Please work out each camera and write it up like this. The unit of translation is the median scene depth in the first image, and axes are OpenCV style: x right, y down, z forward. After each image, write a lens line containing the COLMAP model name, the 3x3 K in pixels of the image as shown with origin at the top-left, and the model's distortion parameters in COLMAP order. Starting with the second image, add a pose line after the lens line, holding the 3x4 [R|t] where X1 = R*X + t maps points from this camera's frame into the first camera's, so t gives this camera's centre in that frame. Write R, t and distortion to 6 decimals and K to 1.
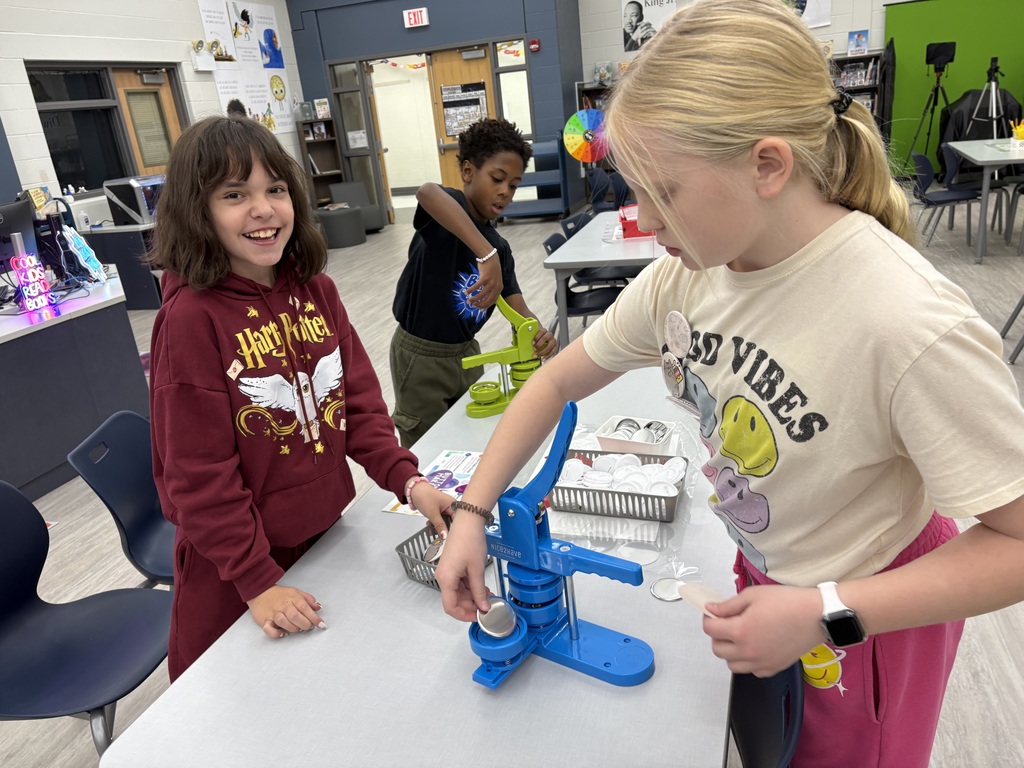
lens RADIAL K [[744.9, 0, 510.7], [0, 744.9, 380.2], [0, 0, 1]] dist [0.030842, -0.038246]
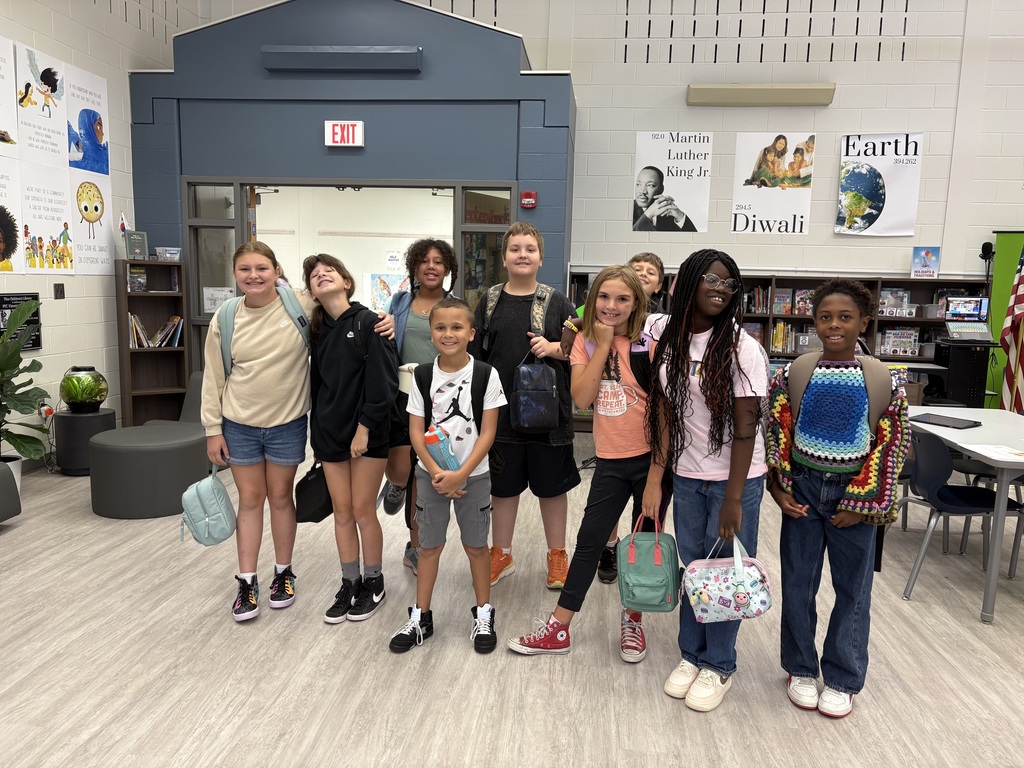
lens RADIAL K [[744.9, 0, 510.3], [0, 744.9, 385.7], [0, 0, 1]] dist [0.030842, -0.038246]
pose [[0.972469, 0.097925, 0.211457, -0.100034], [-0.048503, 0.972605, -0.227347, -0.131749], [-0.227927, 0.210832, 0.950578, 0.393782]]
